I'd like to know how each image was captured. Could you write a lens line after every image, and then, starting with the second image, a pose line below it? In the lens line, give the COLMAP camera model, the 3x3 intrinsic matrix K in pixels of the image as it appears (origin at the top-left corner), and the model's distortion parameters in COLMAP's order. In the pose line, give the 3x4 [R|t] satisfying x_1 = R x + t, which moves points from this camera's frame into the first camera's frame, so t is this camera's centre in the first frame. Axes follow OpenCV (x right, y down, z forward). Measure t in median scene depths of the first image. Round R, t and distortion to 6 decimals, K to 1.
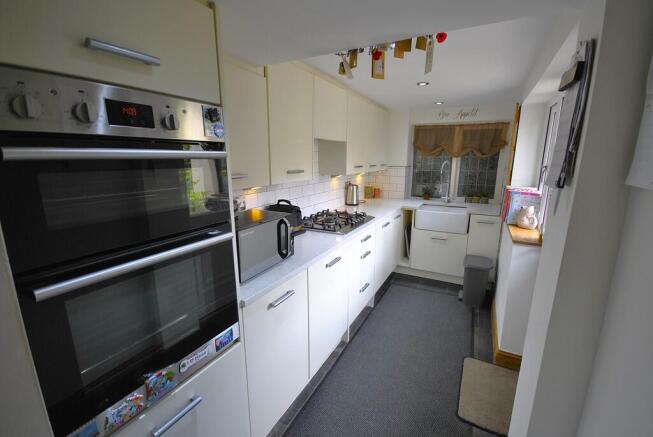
lens RADIAL K [[288.6, 0, 329.1], [0, 288.6, 219.9], [0, 0, 1]] dist [0.001468, -0.000385]
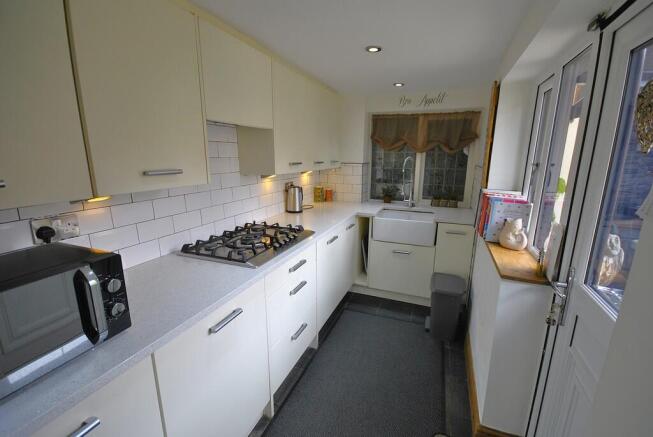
lens RADIAL K [[288.6, 0, 329.1], [0, 288.6, 219.9], [0, 0, 1]] dist [0.001468, -0.000385]
pose [[0.994935, -0.018916, 0.098720, 0.097750], [0.017778, 0.999765, 0.012393, -0.039523], [-0.098931, -0.010575, 0.995038, 0.206487]]
